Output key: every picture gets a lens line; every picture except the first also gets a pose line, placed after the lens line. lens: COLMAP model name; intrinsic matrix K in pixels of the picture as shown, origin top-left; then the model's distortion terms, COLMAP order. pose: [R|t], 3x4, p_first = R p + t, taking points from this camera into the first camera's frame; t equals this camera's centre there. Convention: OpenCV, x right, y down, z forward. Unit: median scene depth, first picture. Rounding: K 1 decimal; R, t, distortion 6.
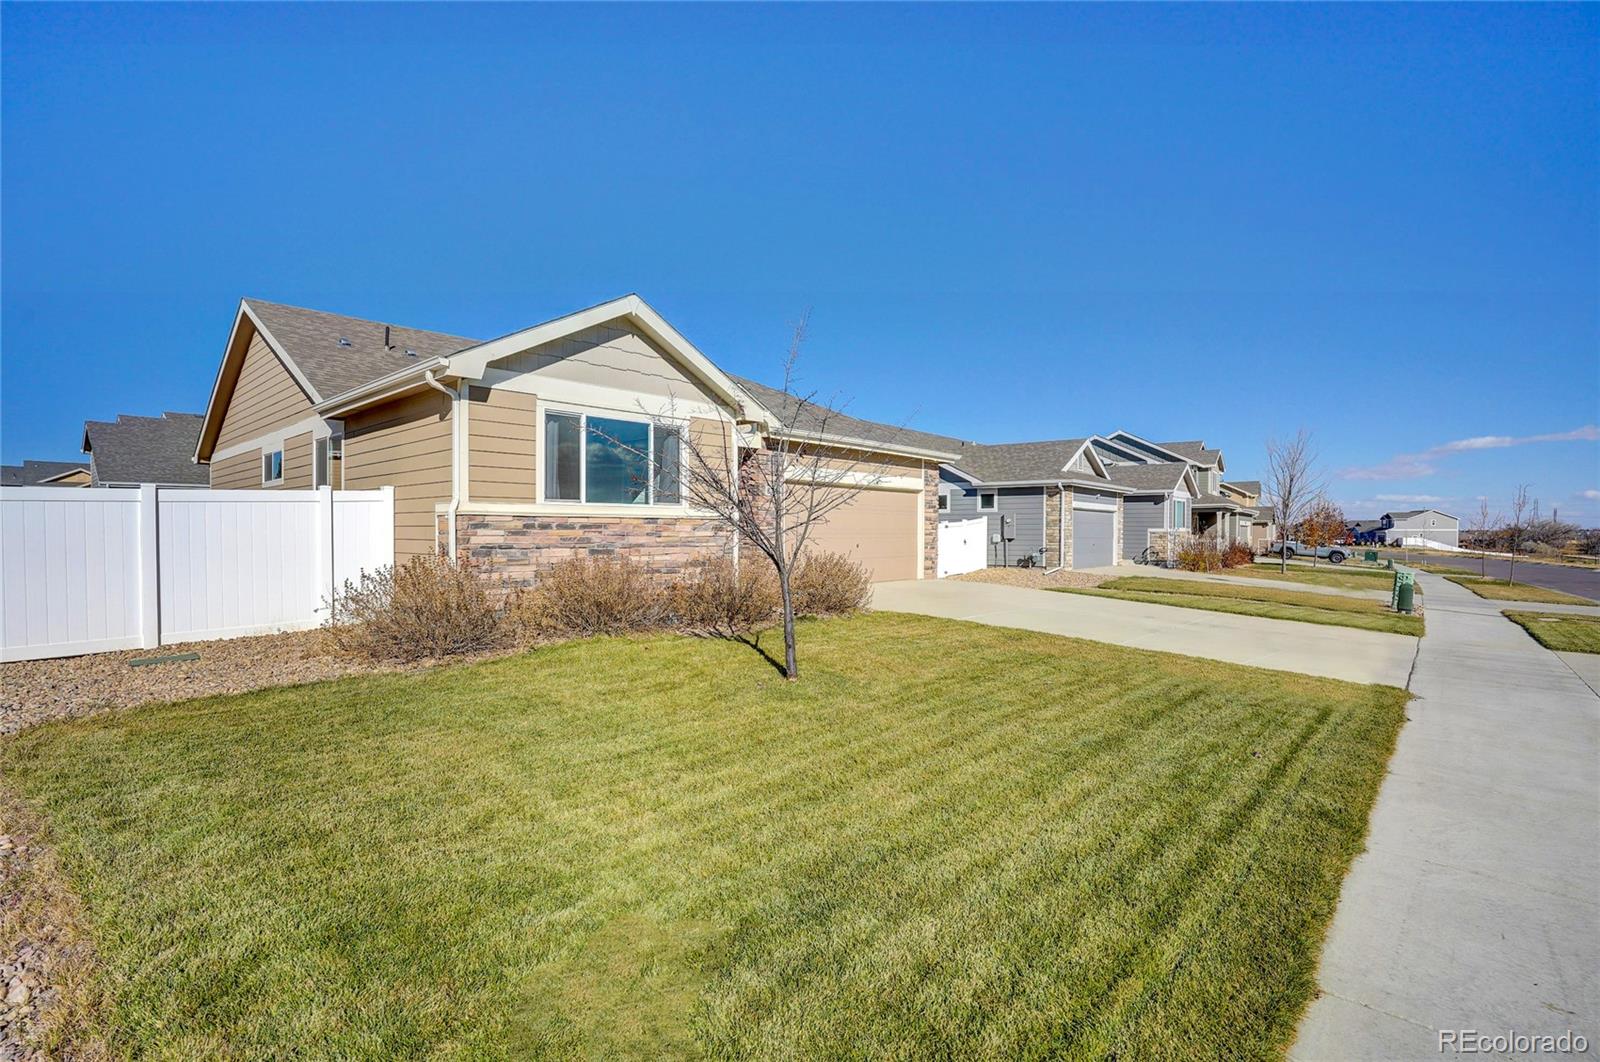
lens RADIAL K [[738.6, 0, 797.8], [0, 738.6, 532.8], [0, 0, 1]] dist [-0.053487, 0.017036]
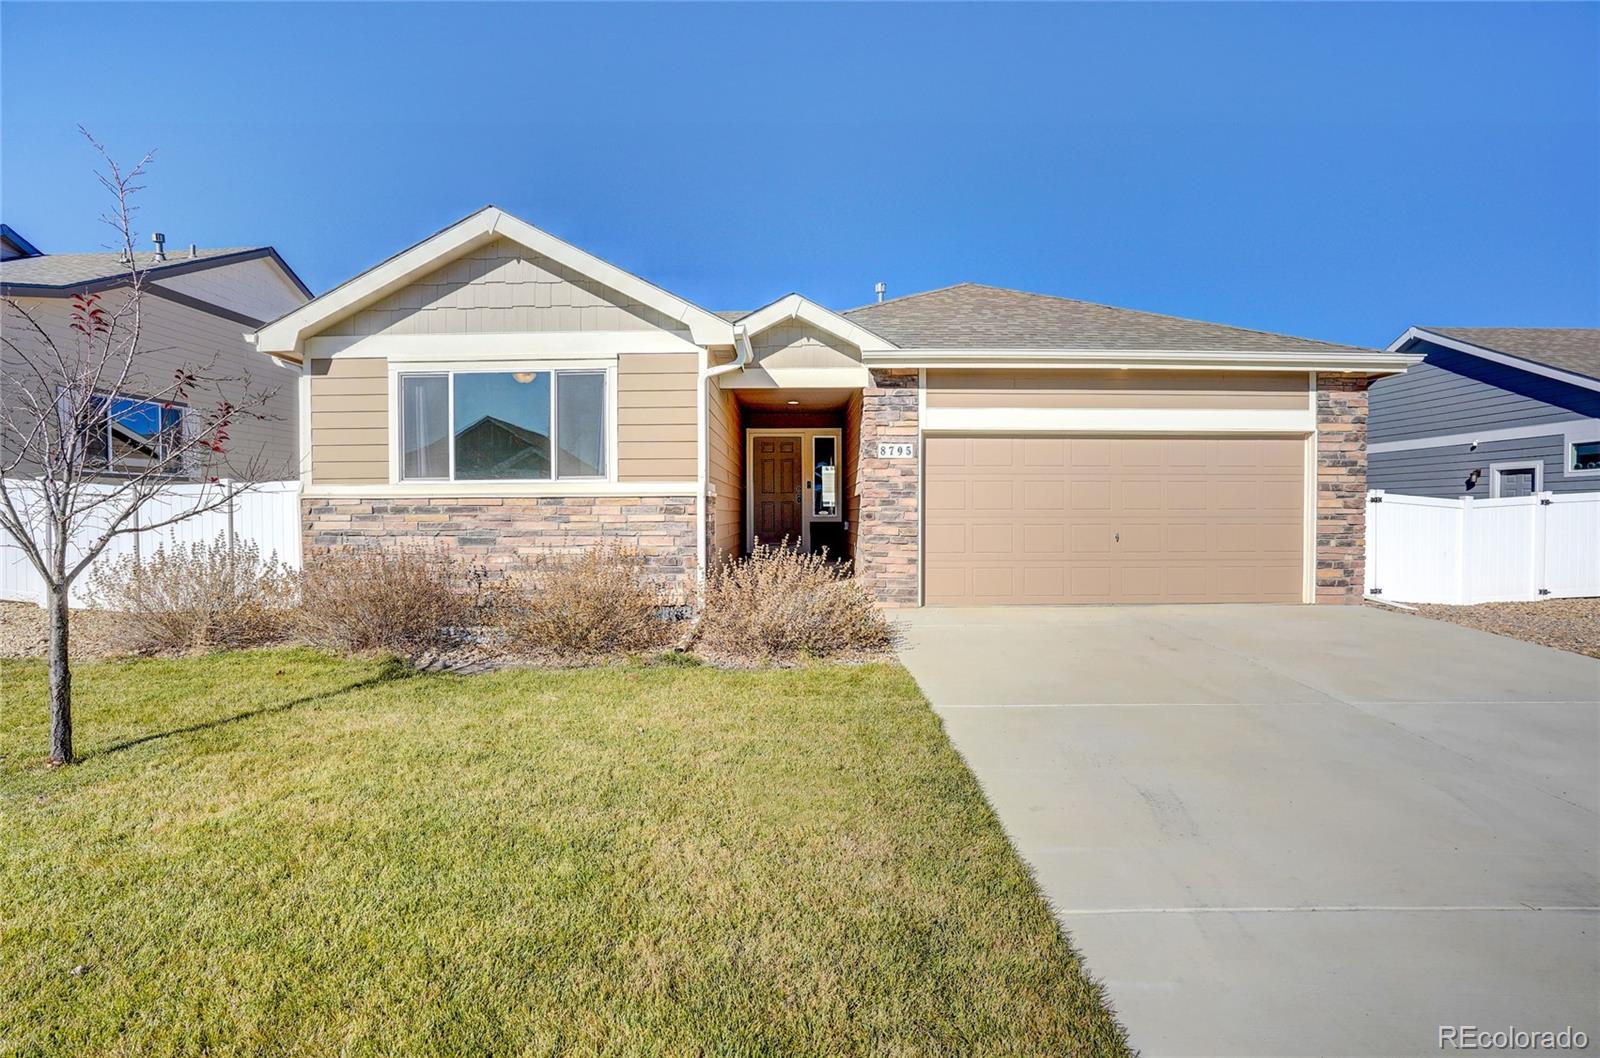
lens RADIAL K [[738.6, 0, 800.9], [0, 738.6, 531.5], [0, 0, 1]] dist [-0.053487, 0.017036]
pose [[0.672615, 0.011508, -0.739903, 0.563472], [0.003658, 0.999815, 0.018876, 0.001684], [0.739984, -0.015403, 0.672448, 0.730806]]
